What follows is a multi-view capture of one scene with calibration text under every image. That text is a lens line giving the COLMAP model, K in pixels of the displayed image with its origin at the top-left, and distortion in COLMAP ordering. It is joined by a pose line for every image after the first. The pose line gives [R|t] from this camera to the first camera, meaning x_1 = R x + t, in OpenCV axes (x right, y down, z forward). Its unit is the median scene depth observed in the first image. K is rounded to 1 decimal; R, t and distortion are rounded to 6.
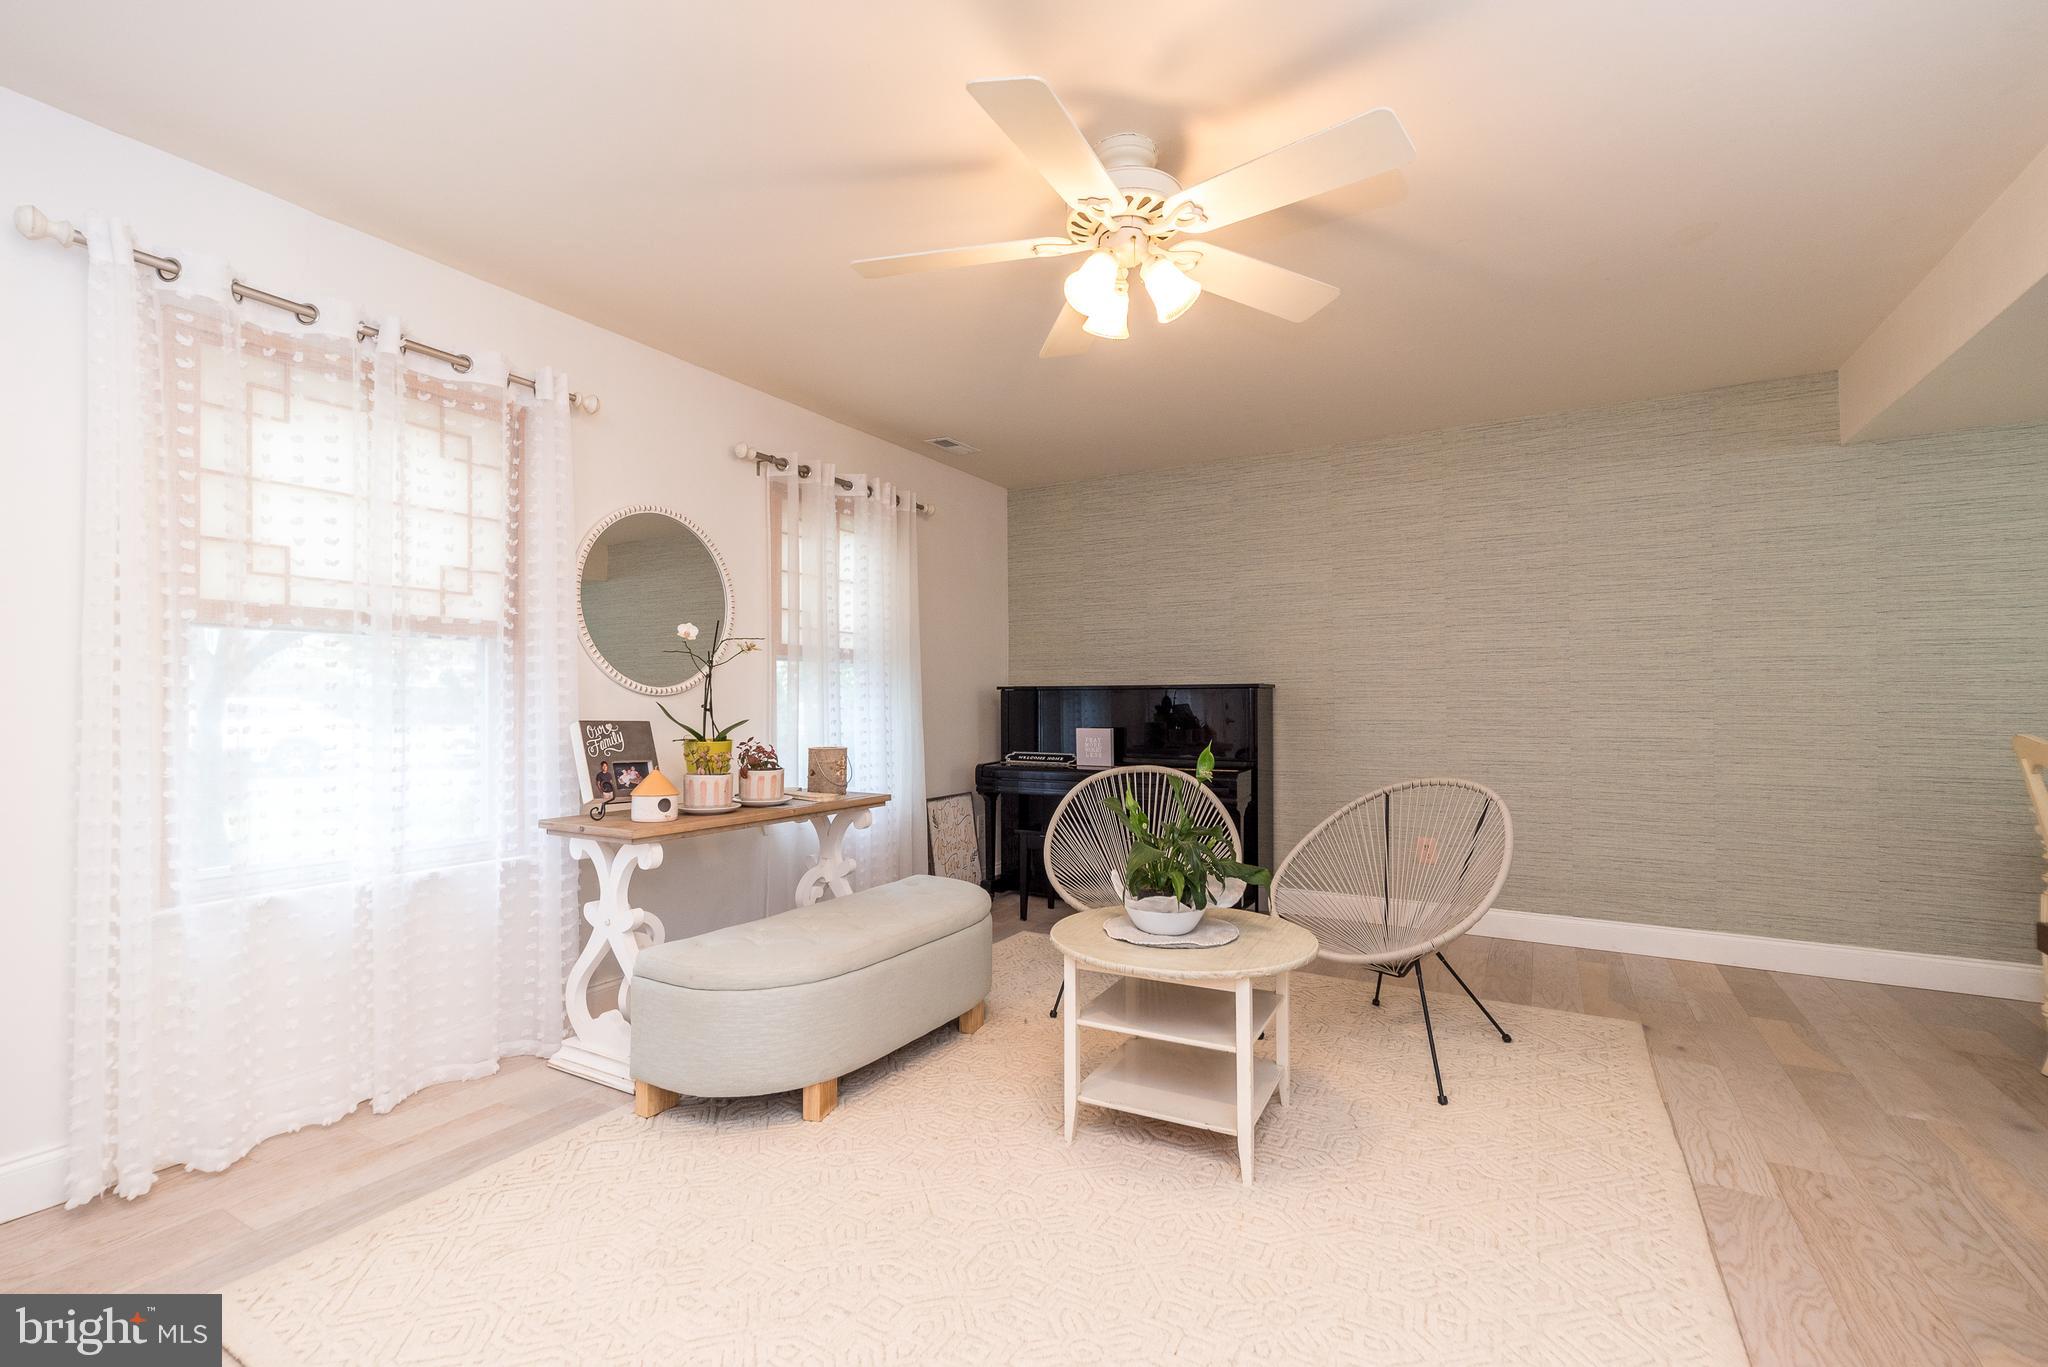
lens RADIAL K [[884.7, 0, 1023.5], [0, 884.7, 689.4], [0, 0, 1]] dist [0.004002, 0.000496]
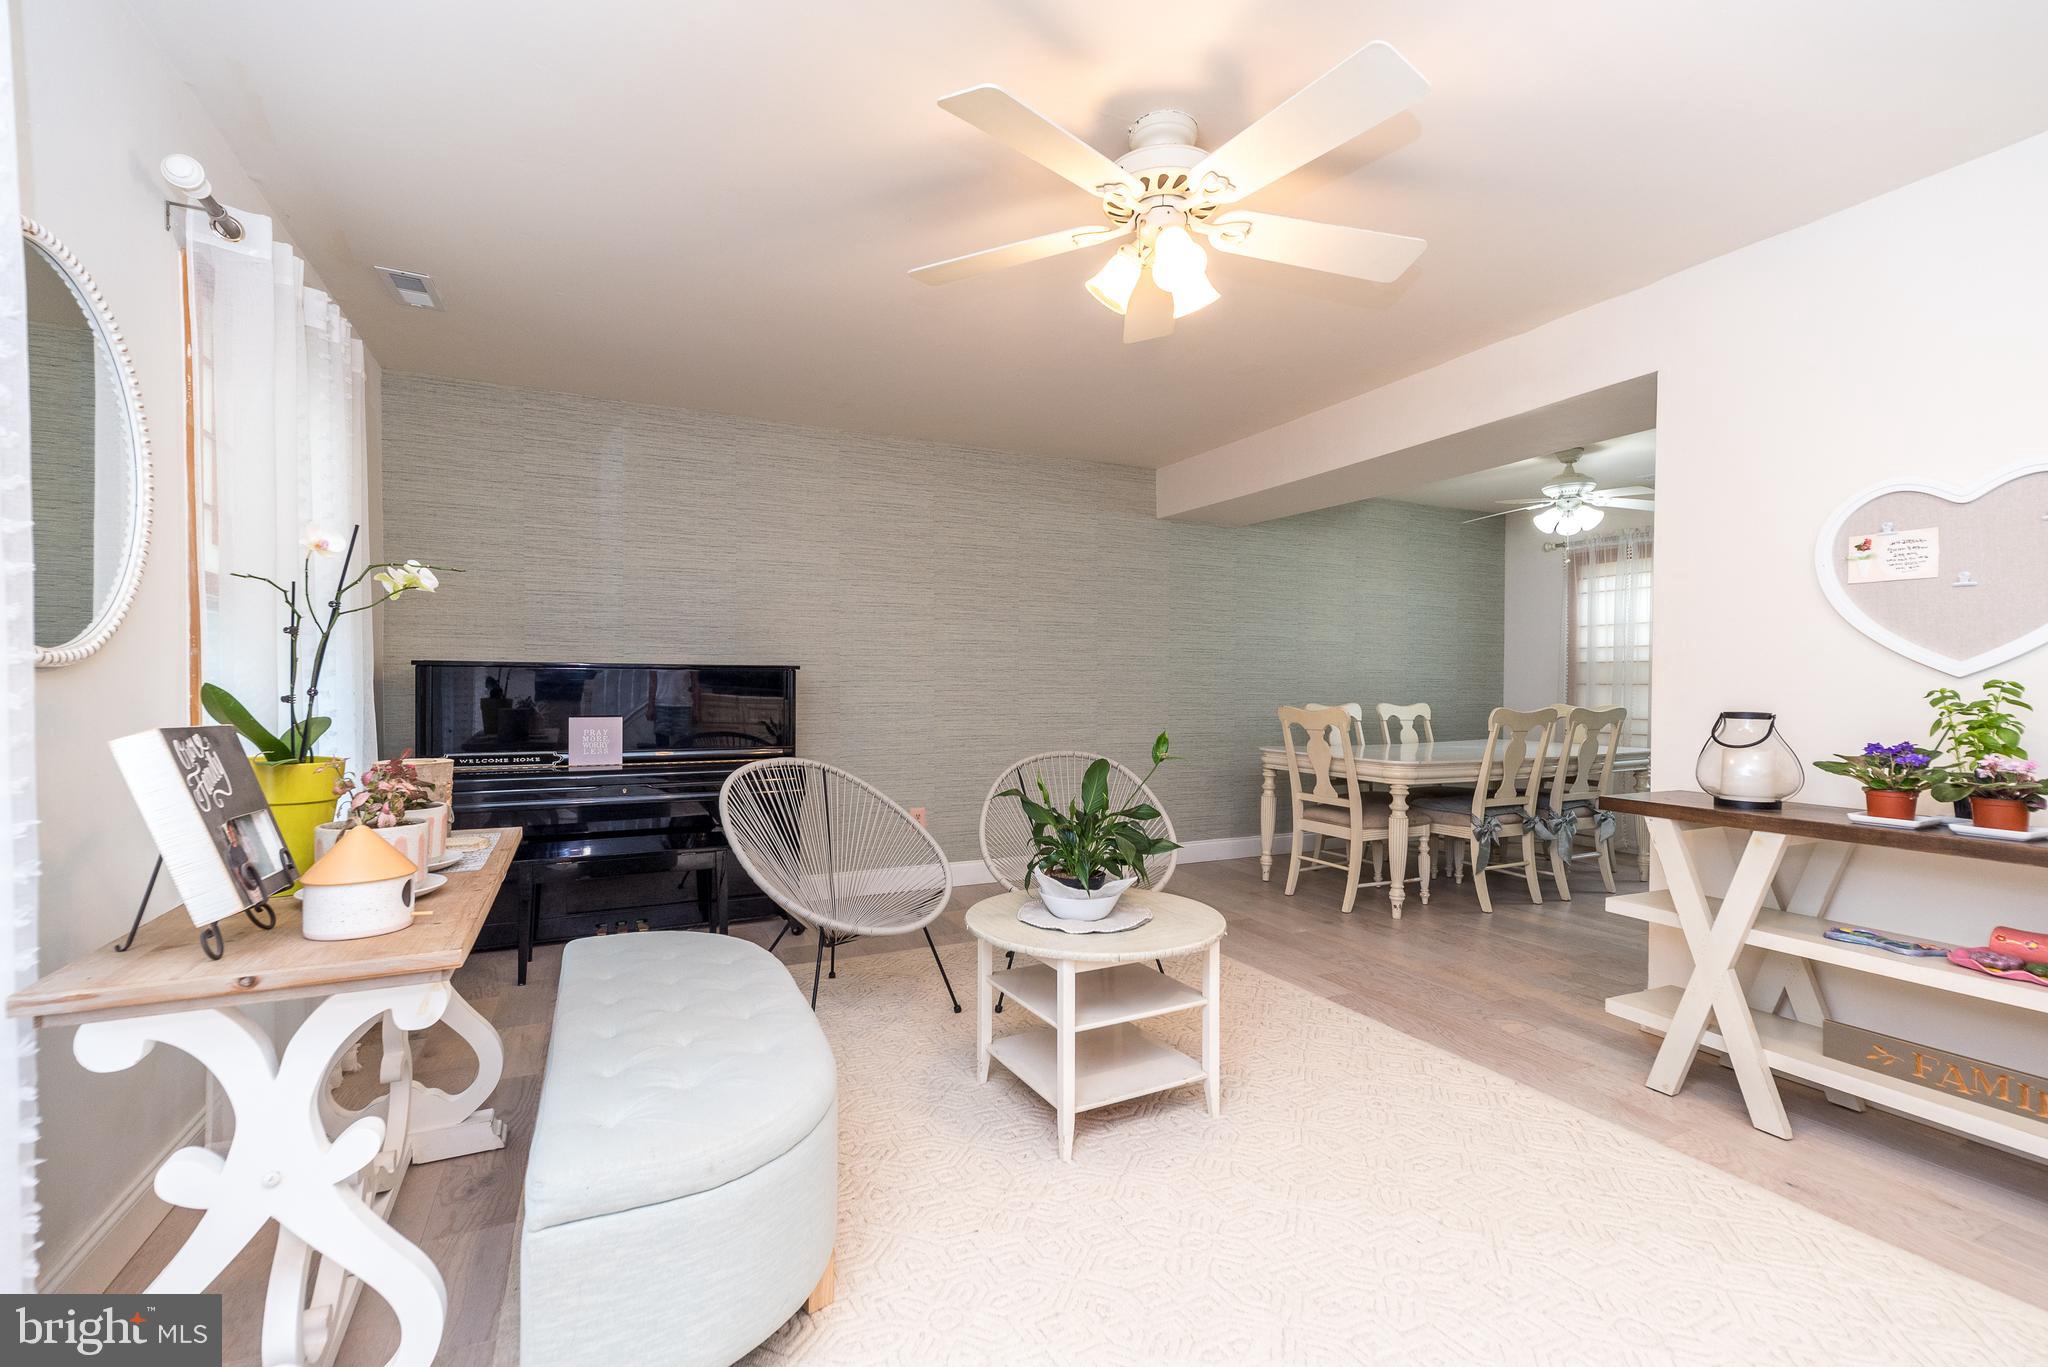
lens RADIAL K [[876.6, 0, 1015.8], [0, 876.6, 687.5], [0, 0, 1]] dist [0.001311, 0.000922]
pose [[0.569134, 0.002316, 0.822241, -0.657523], [-0.014862, 0.999862, 0.007471, 0.011777], [-0.822110, -0.016472, 0.569090, 0.485382]]
